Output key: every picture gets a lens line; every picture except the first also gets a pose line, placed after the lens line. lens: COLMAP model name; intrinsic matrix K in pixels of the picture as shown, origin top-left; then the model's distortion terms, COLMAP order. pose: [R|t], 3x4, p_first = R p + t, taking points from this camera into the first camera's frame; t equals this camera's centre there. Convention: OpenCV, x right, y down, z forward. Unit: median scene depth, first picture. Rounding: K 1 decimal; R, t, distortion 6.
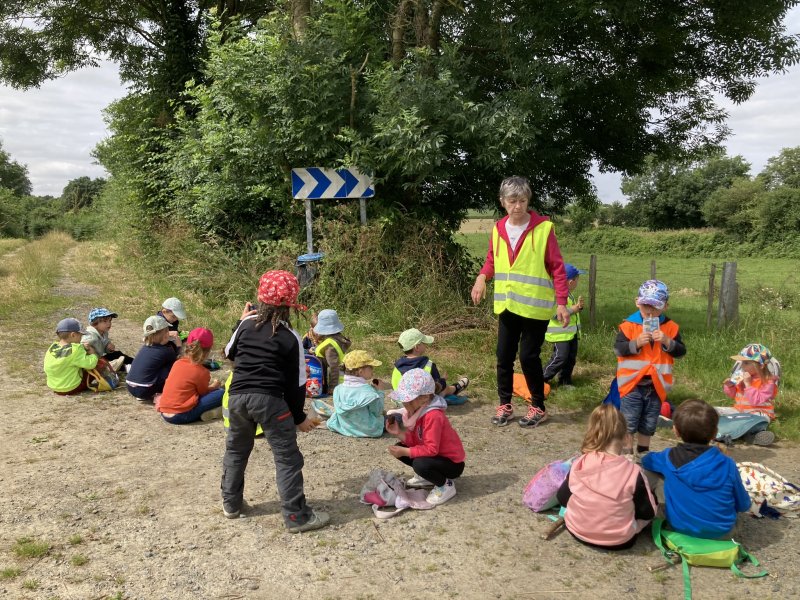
lens RADIAL K [[633.7, 0, 400.0], [0, 633.7, 300.0], [0, 0, 1]] dist [0.009421, -0.003110]
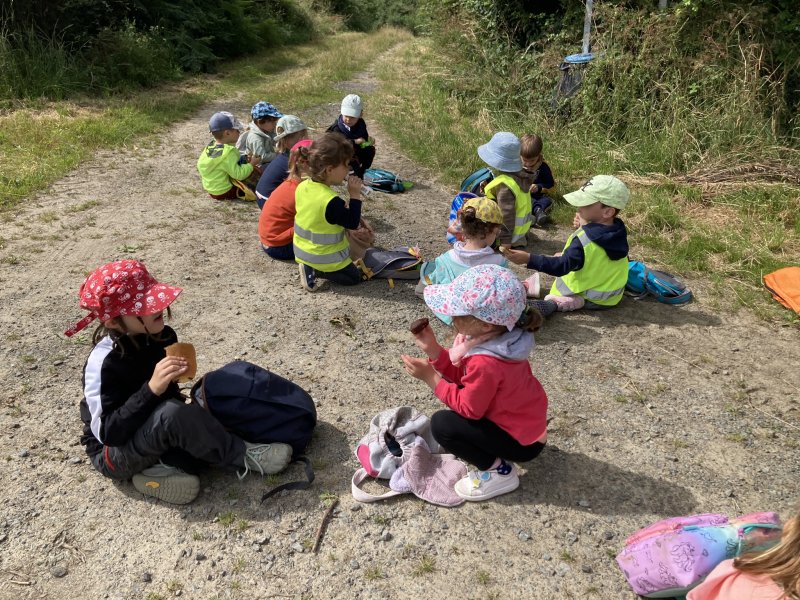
lens RADIAL K [[633.7, 0, 400.0], [0, 633.7, 300.0], [0, 0, 1]] dist [0.009421, -0.003110]
pose [[0.869469, 0.216198, -0.444164, 0.082678], [-0.080849, 0.949296, 0.303809, -0.006161], [0.487326, -0.228243, 0.842863, 0.200875]]
